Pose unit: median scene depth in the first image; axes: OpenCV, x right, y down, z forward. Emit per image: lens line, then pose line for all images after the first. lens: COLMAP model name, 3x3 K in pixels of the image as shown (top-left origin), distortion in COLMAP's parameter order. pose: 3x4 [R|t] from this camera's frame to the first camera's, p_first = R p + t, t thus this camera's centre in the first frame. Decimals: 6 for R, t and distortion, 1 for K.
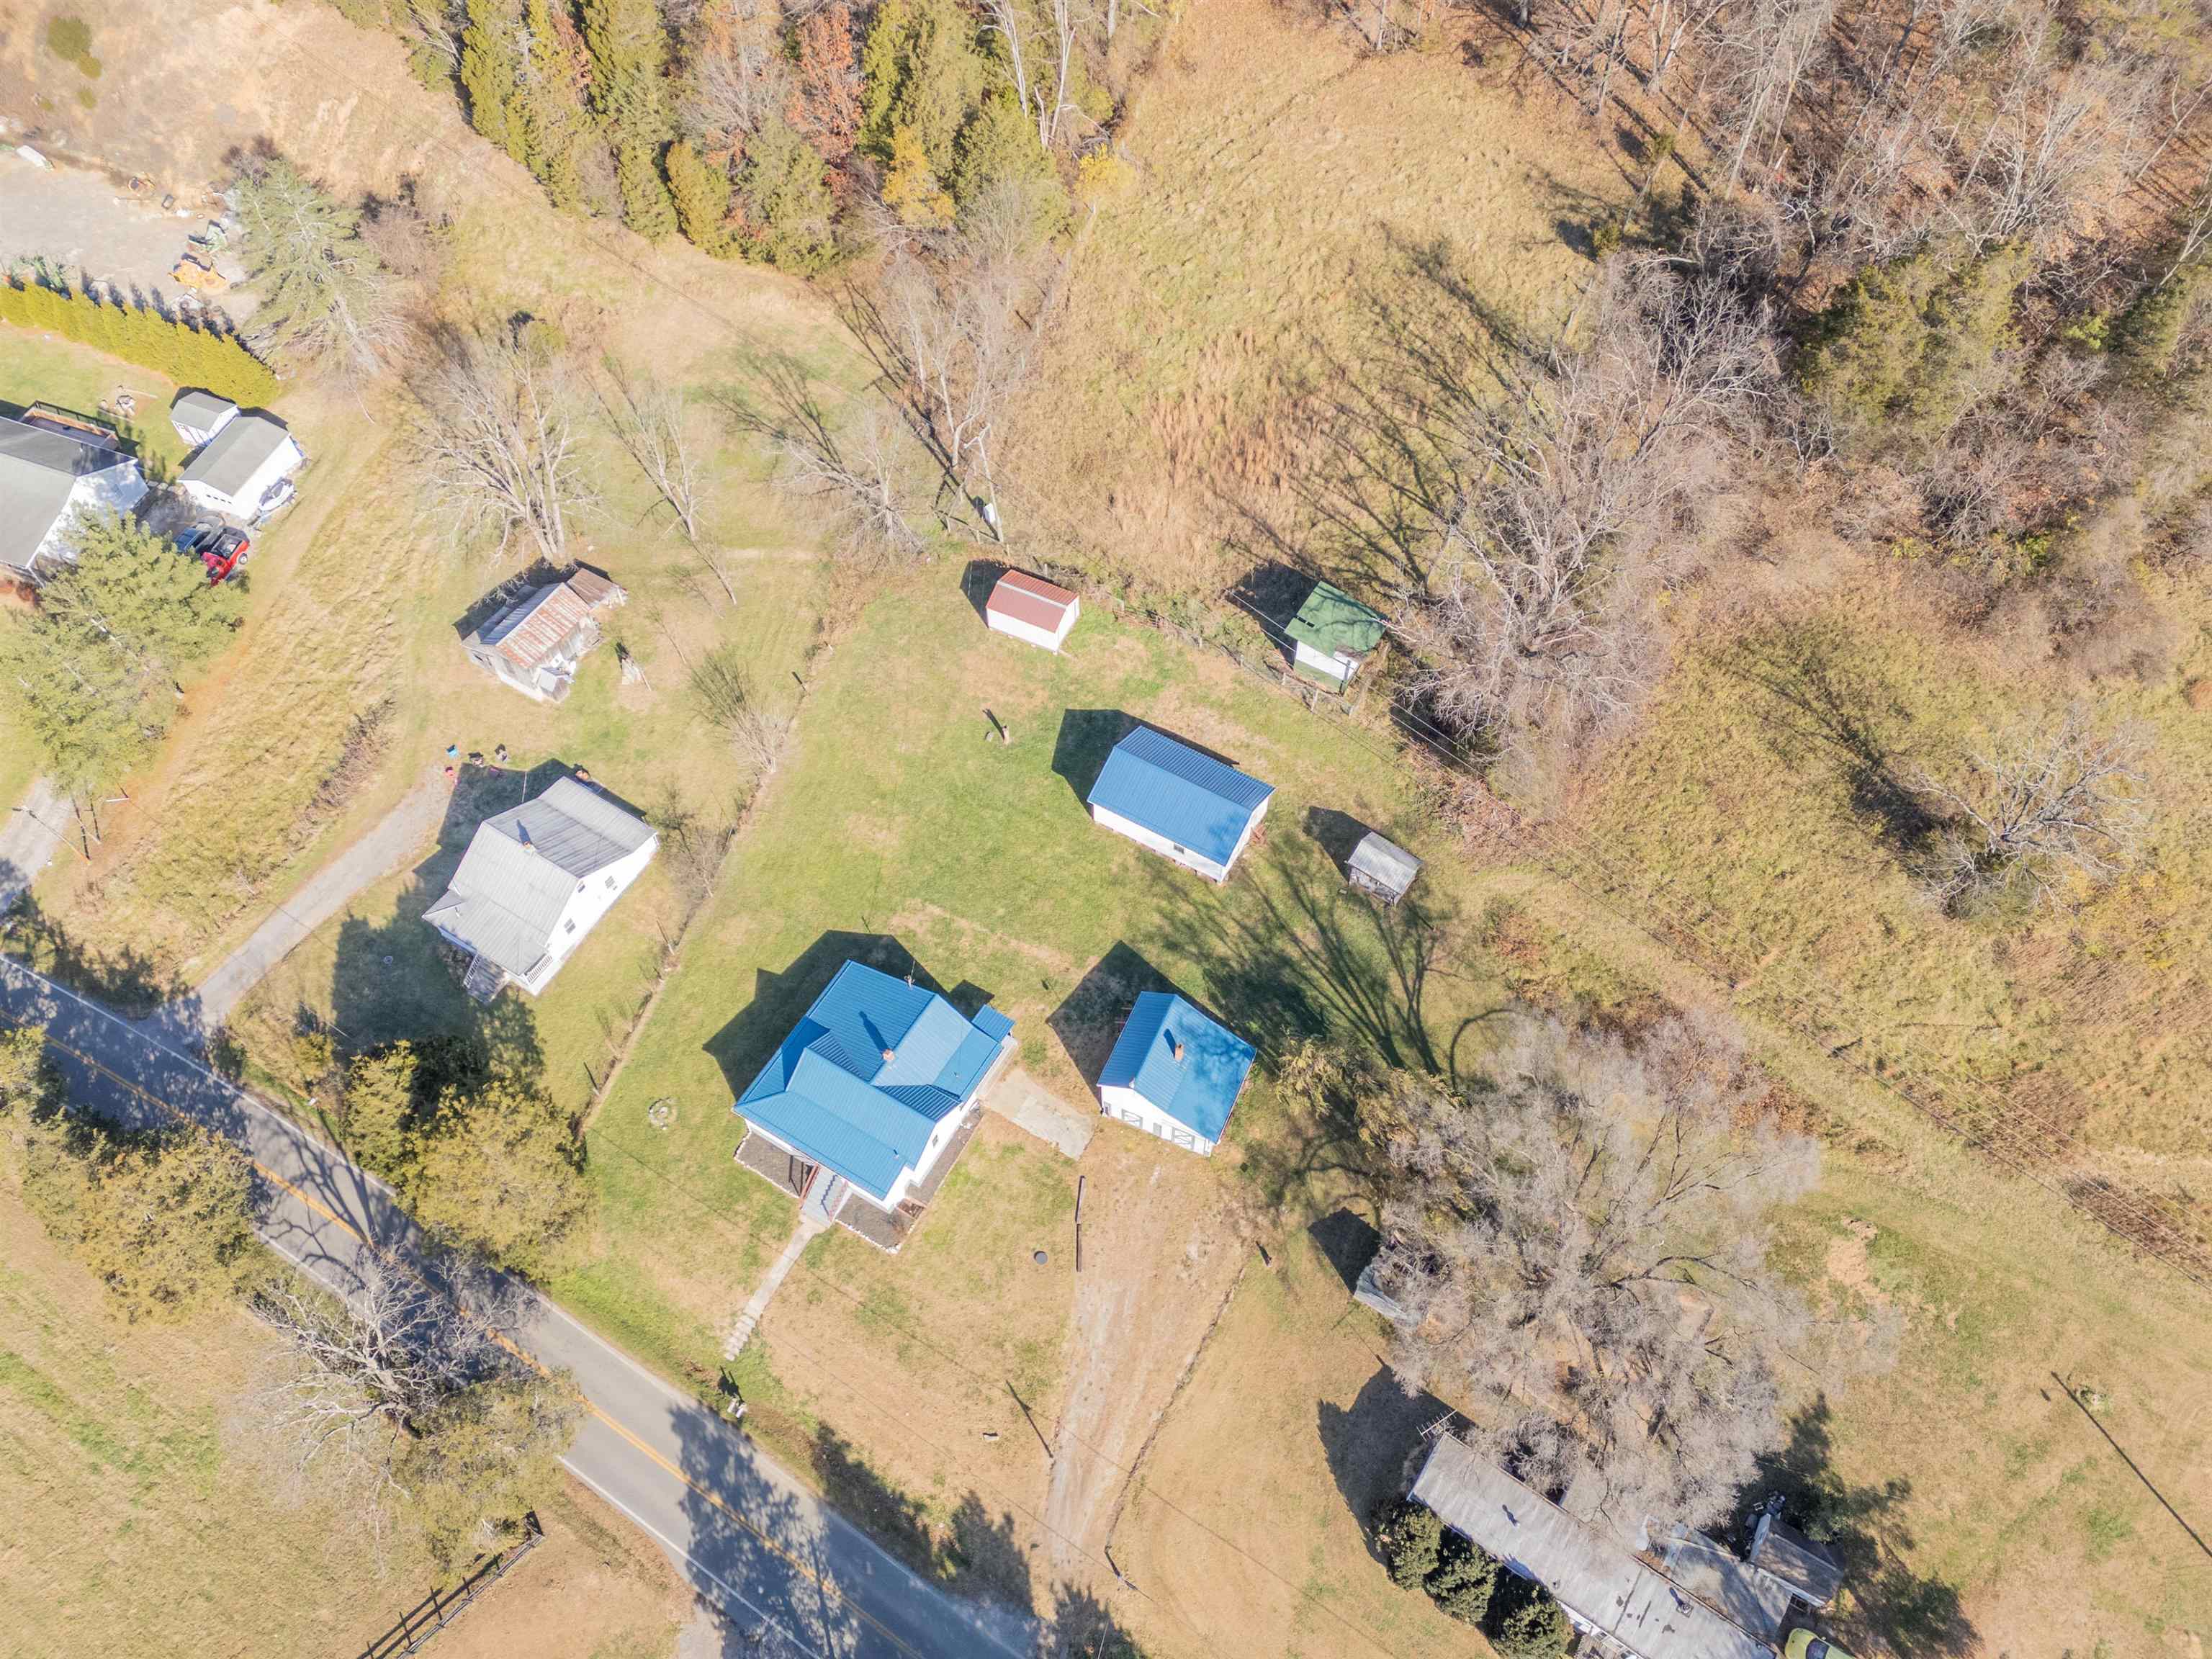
lens RADIAL K [[1619.9, 0, 1109.1], [0, 1619.9, 822.9], [0, 0, 1]] dist [0.083219, -0.069284]
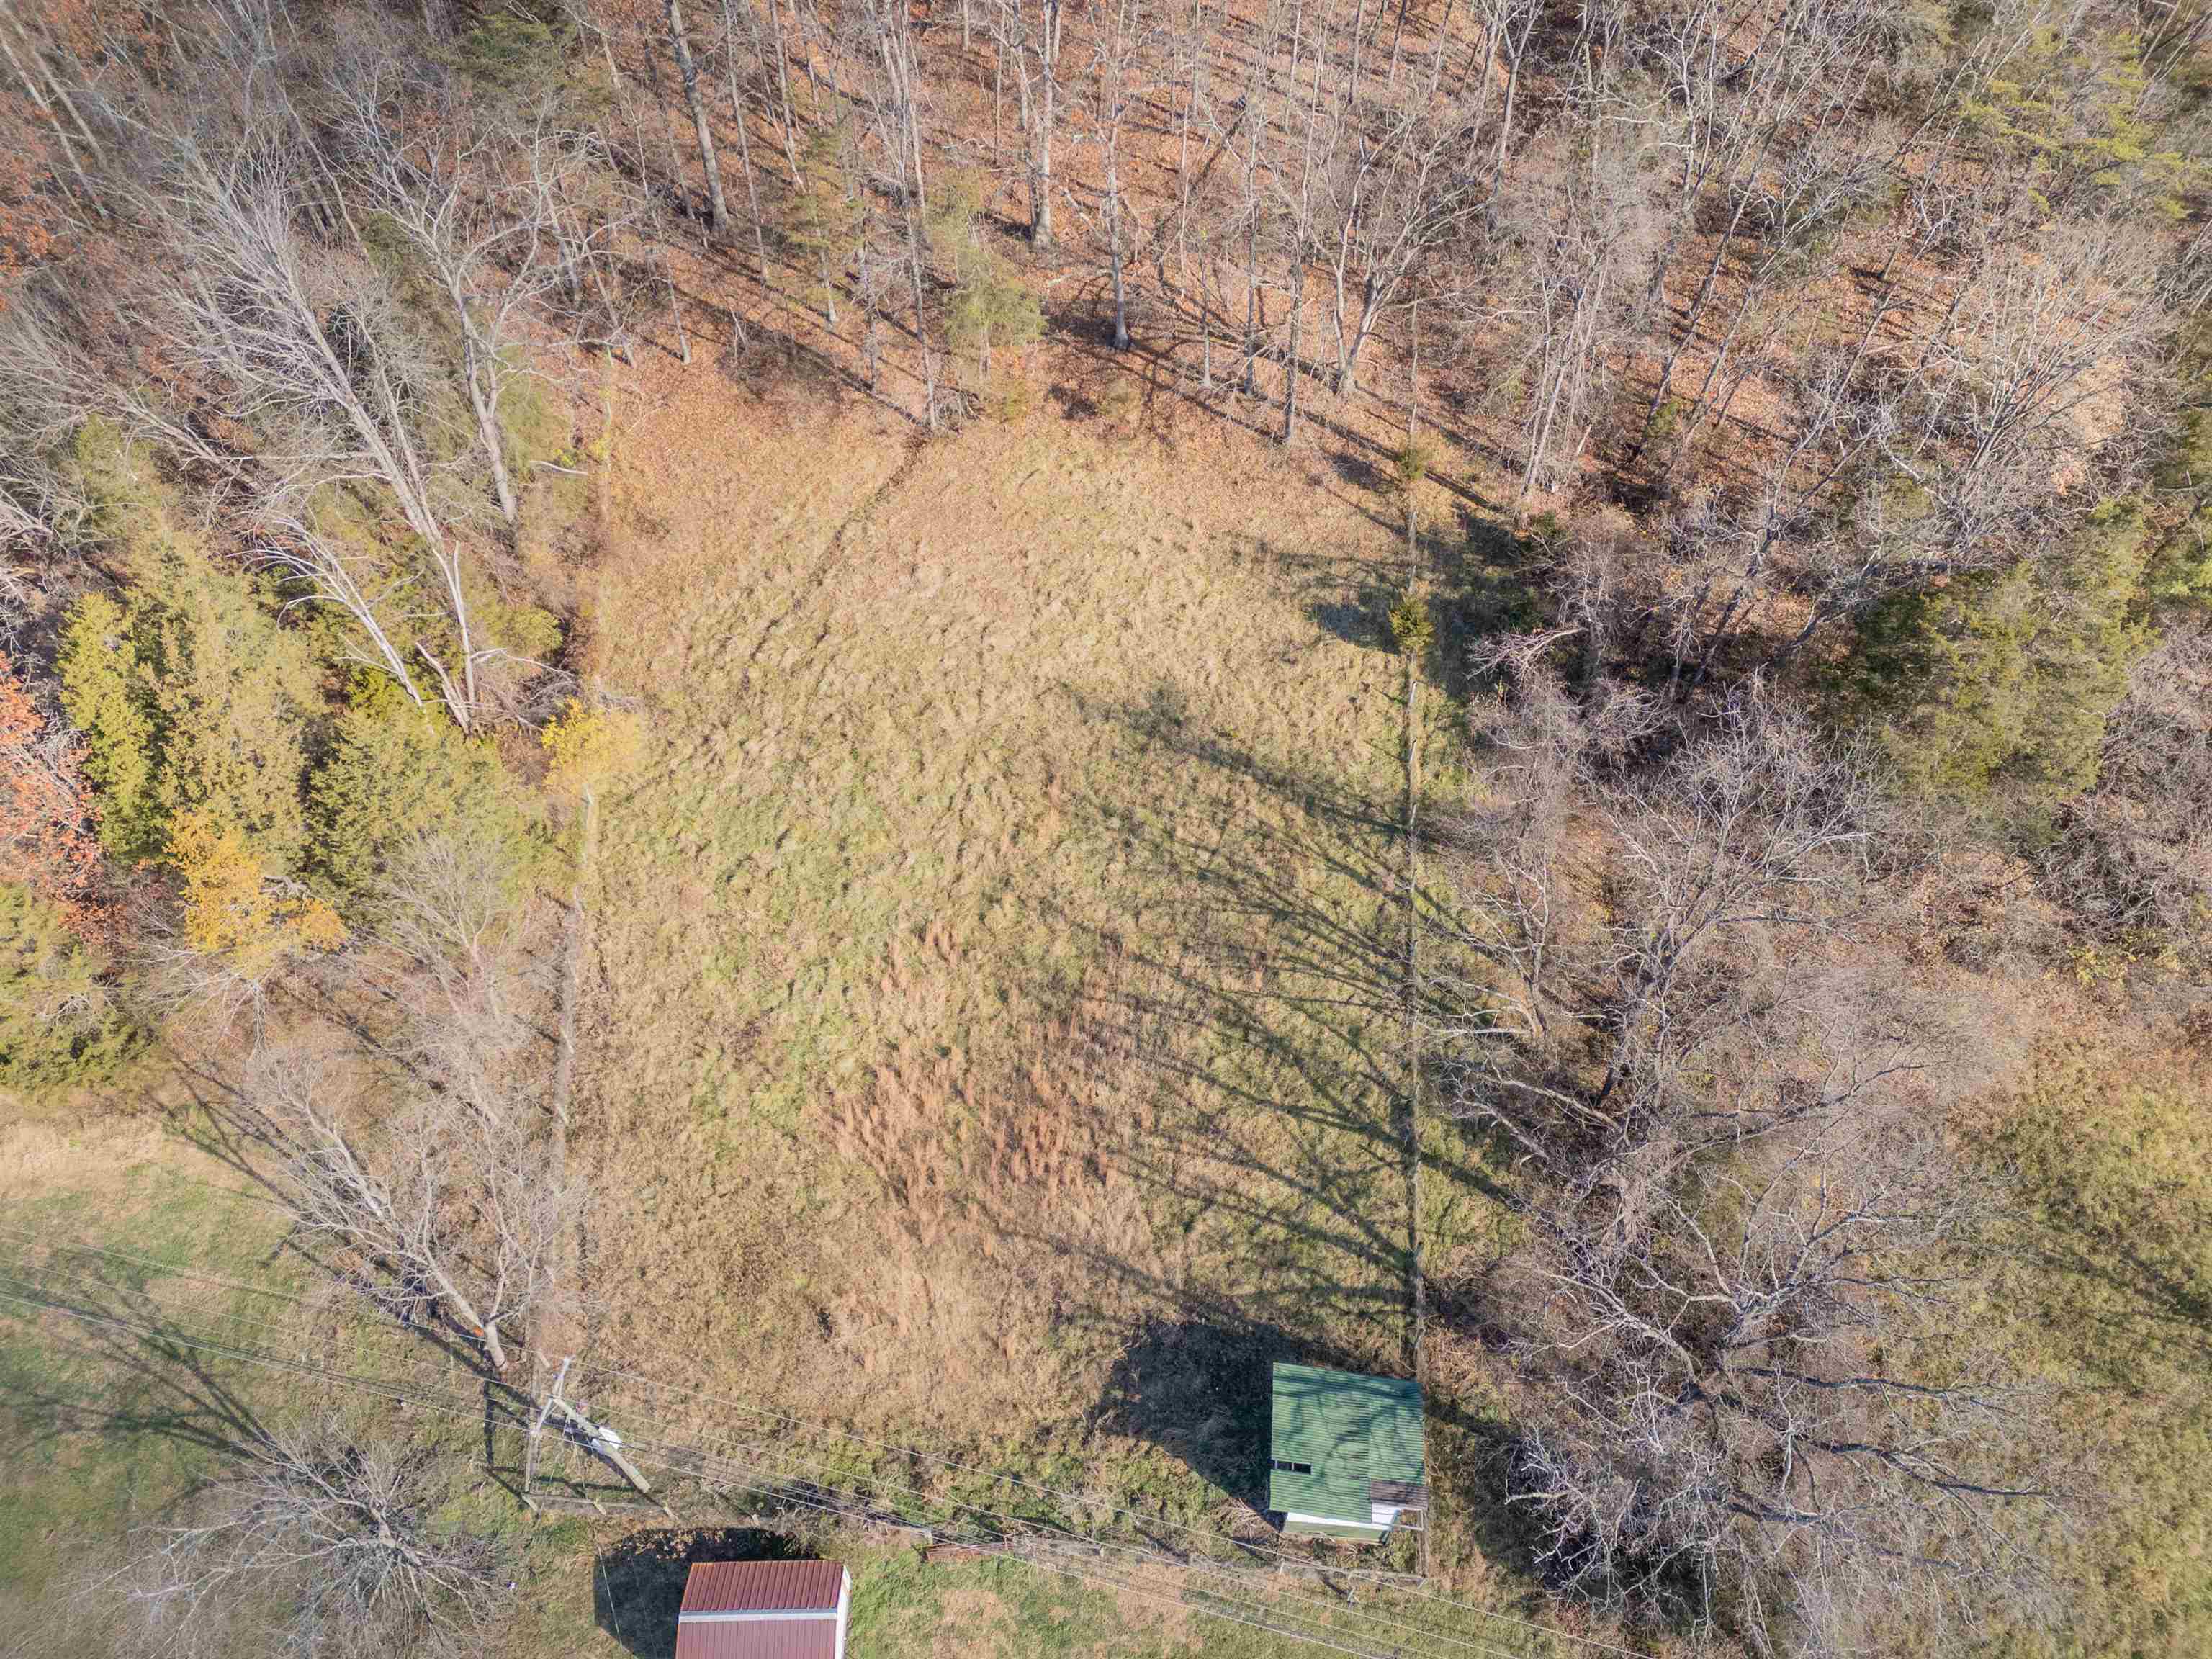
lens RADIAL K [[1602.1, 0, 1105.7], [0, 1602.1, 840.4], [0, 0, 1]] dist [0.106540, -0.101017]
pose [[0.897342, -0.334247, 0.288195, -0.018669], [0.366251, 0.928333, -0.063707, -0.304625], [-0.246248, 0.162718, 0.955450, 0.477926]]
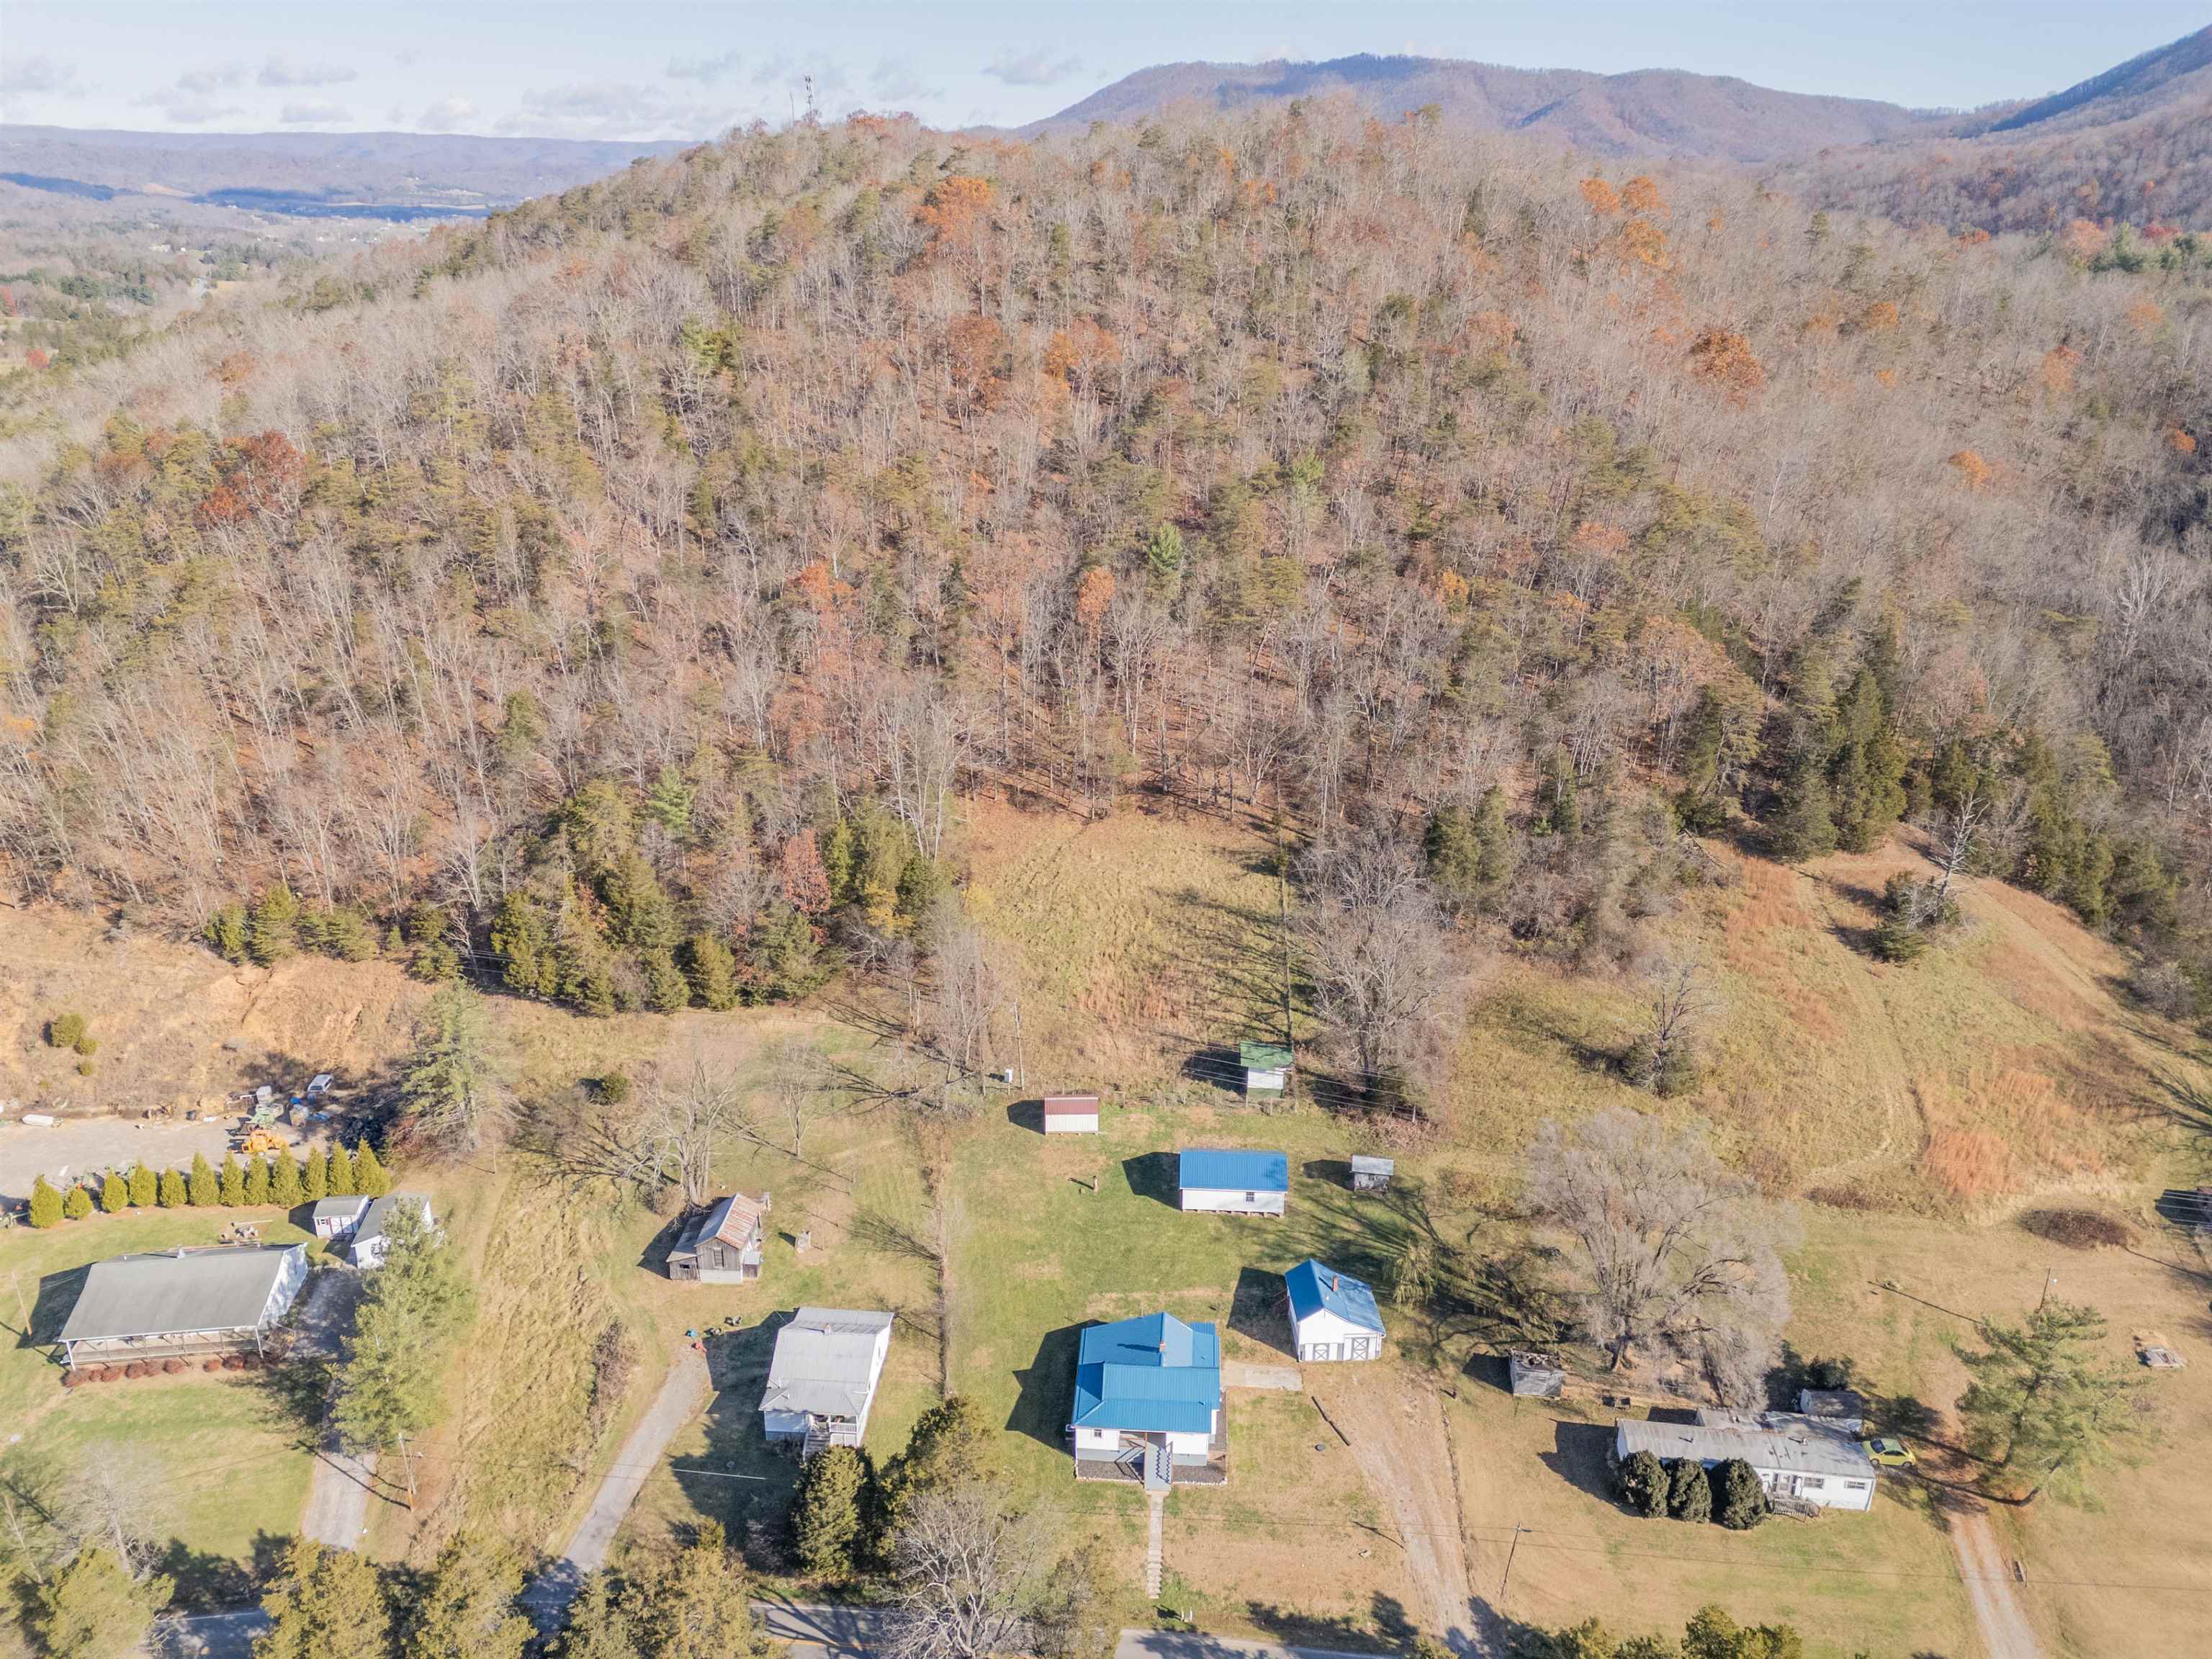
lens RADIAL K [[1619.9, 0, 1109.1], [0, 1619.9, 822.9], [0, 0, 1]] dist [0.083219, -0.069284]
pose [[0.886169, -0.154606, 0.436808, -0.652560], [0.380837, 0.780008, -0.496539, 0.428021], [-0.263946, 0.606370, 0.750099, -0.282301]]
